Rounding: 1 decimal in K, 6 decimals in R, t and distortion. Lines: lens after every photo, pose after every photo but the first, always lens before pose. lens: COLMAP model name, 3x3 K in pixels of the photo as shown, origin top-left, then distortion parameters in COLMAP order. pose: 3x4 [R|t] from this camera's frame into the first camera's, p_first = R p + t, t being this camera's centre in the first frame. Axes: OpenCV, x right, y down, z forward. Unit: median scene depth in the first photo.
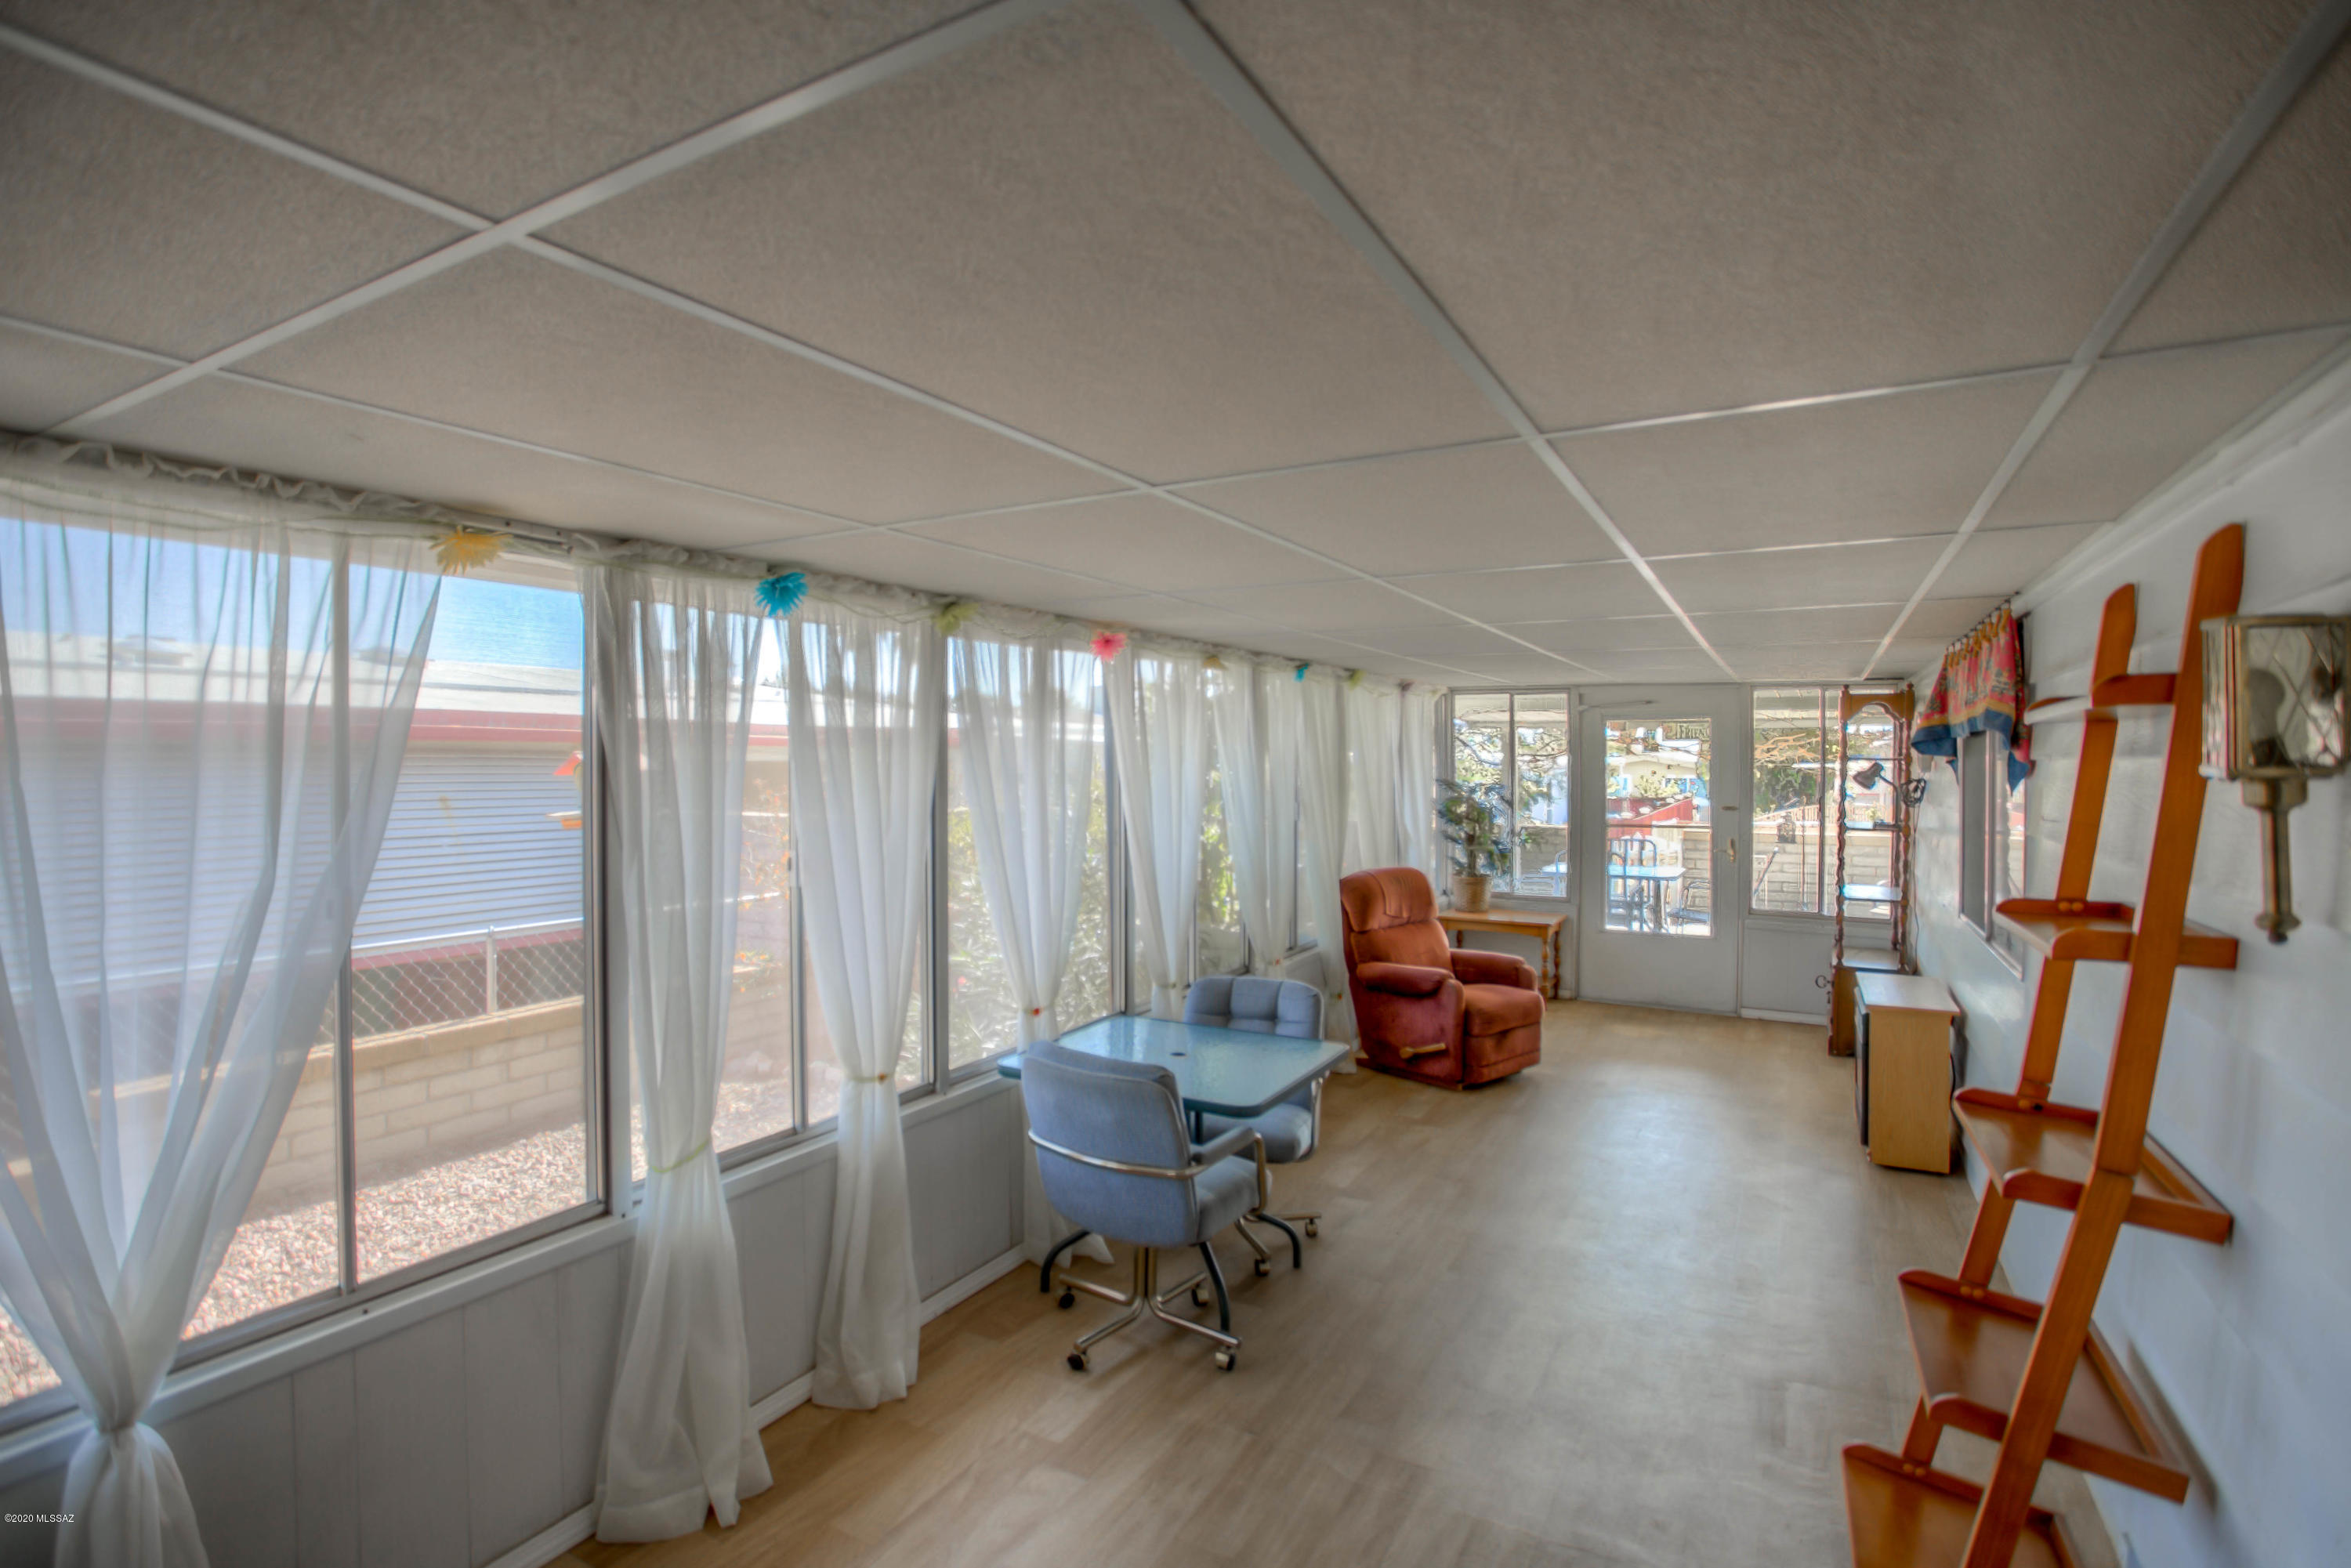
lens RADIAL K [[1135.2, 0, 1169.7], [0, 1135.2, 771.7], [0, 0, 1]] dist [-0.039736, 0.000723]
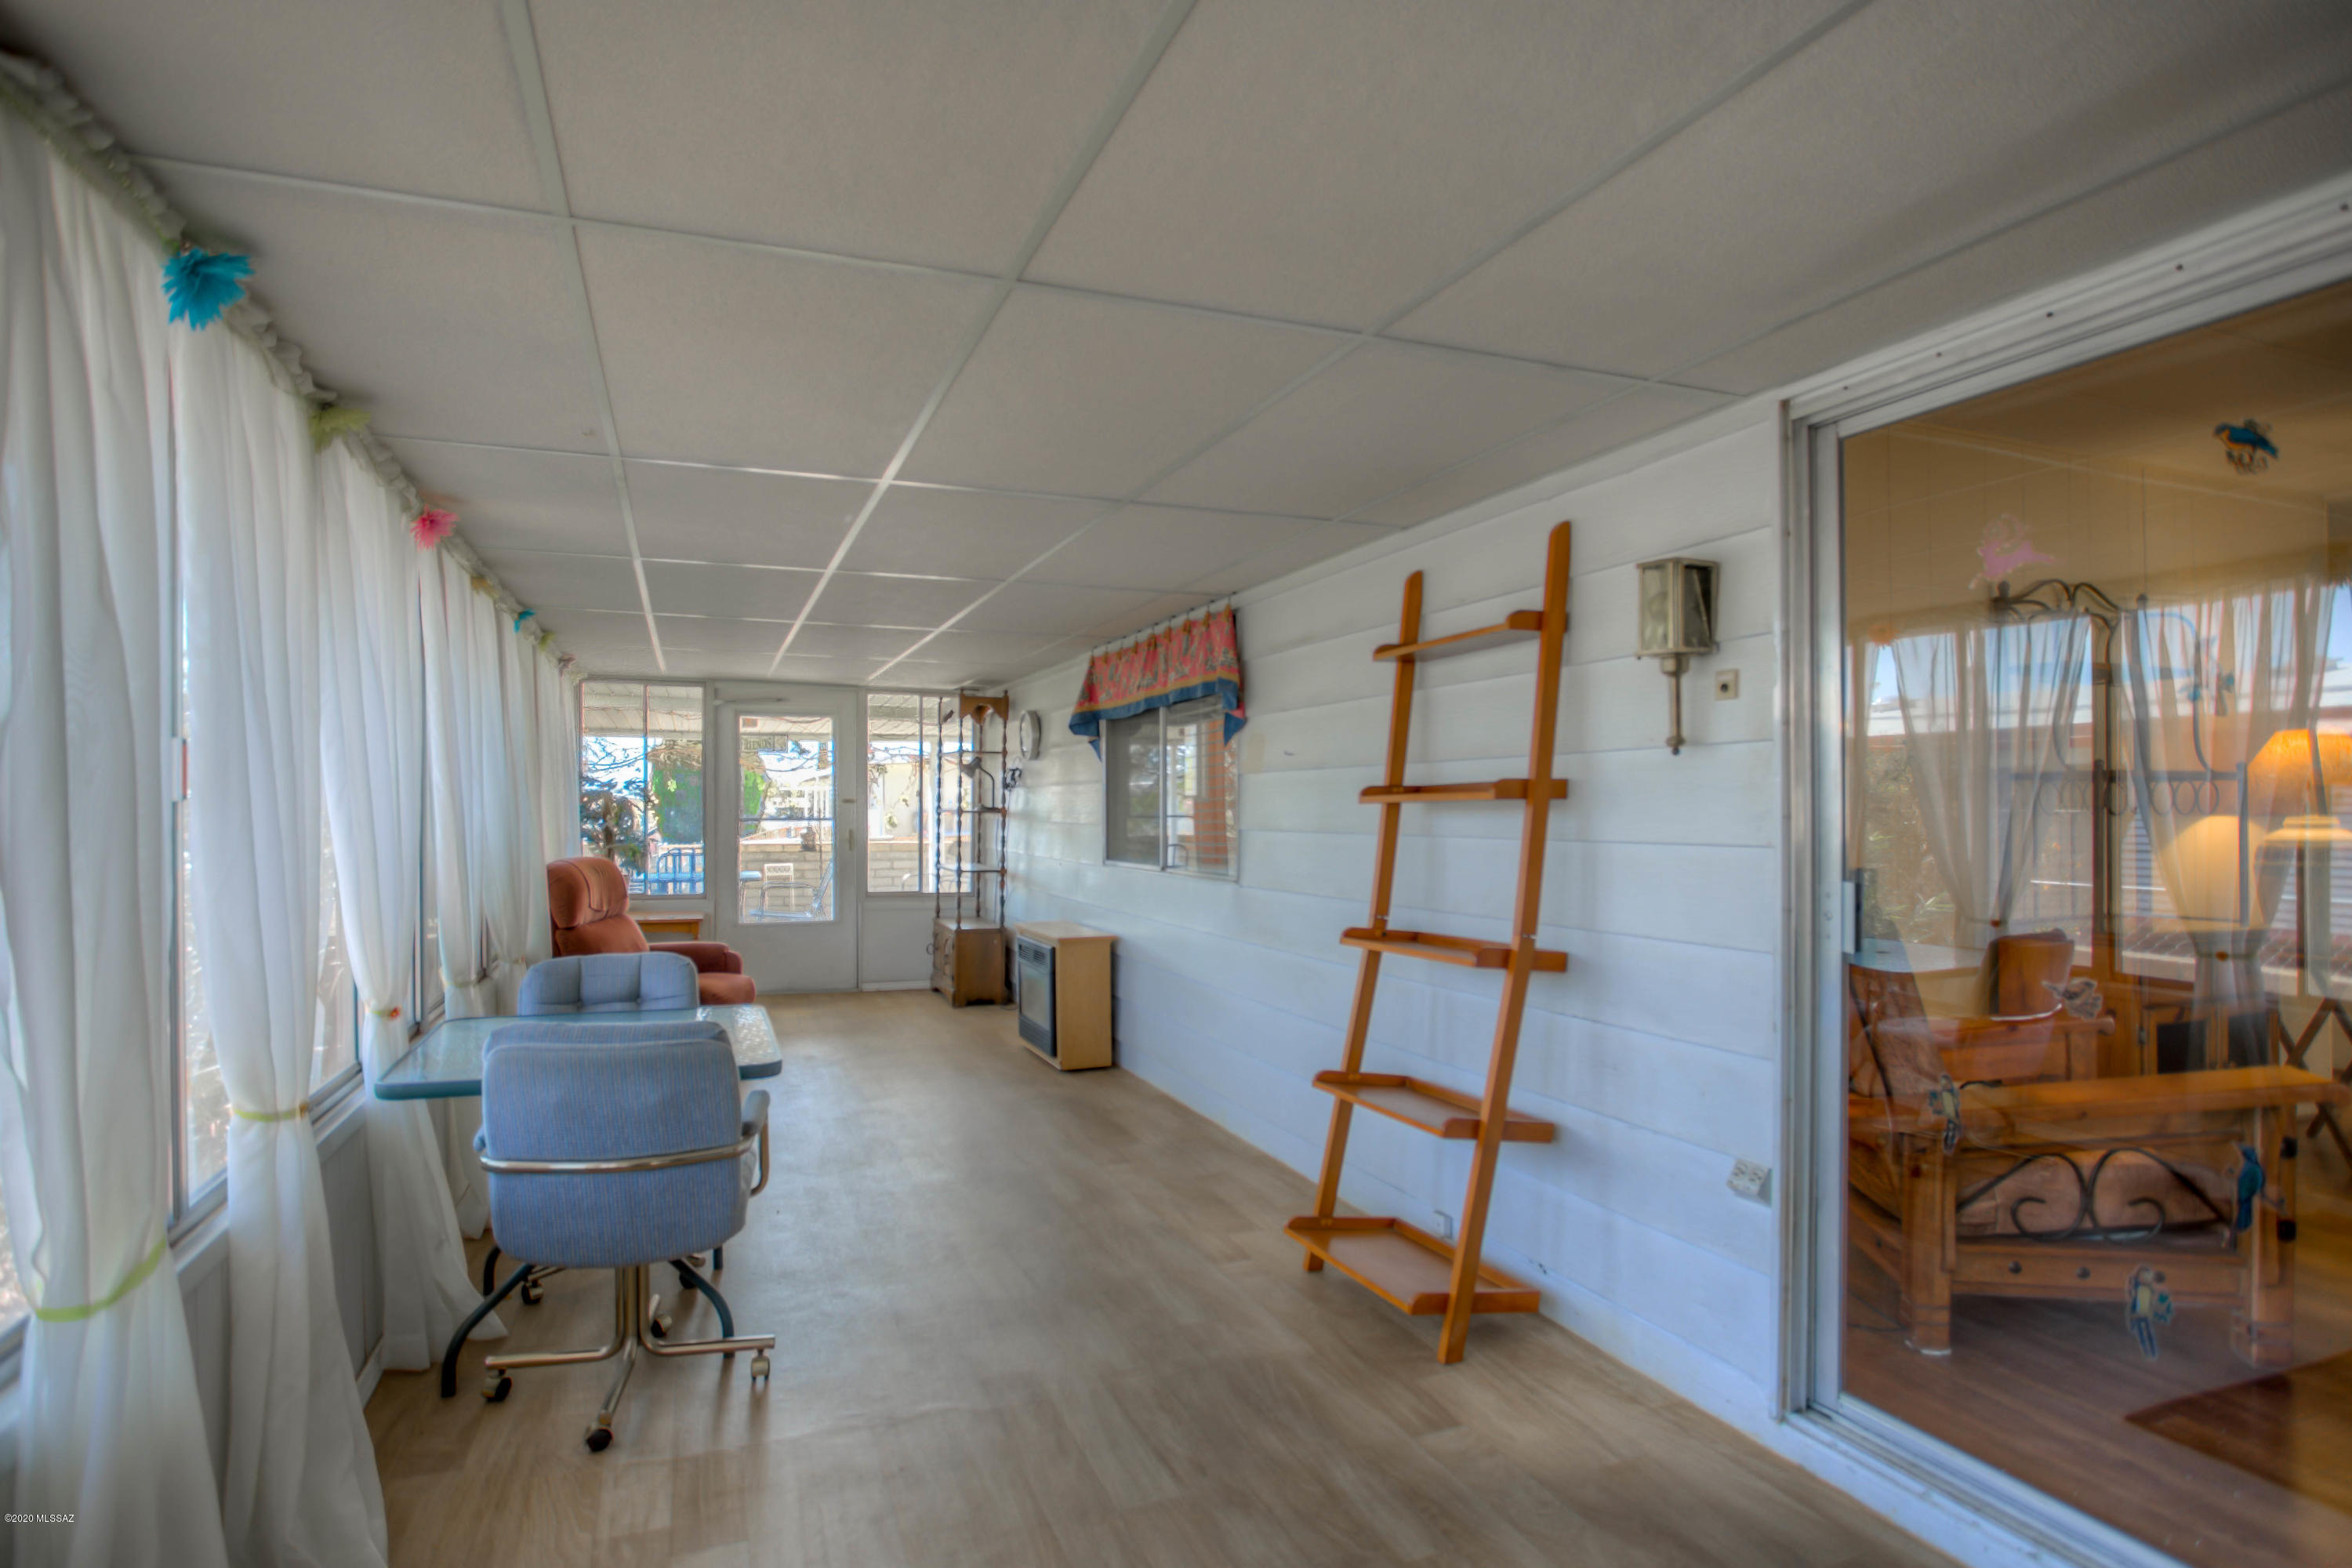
lens RADIAL K [[1098.0, 0, 1173.6], [0, 1098.0, 781.3], [0, 0, 1]] dist [-0.019952, 0.000013]
pose [[0.659610, -0.006184, 0.751583, -0.180491], [0.015334, 0.999869, -0.005232, 0.045673], [-0.751452, 0.014976, 0.659618, 0.108214]]
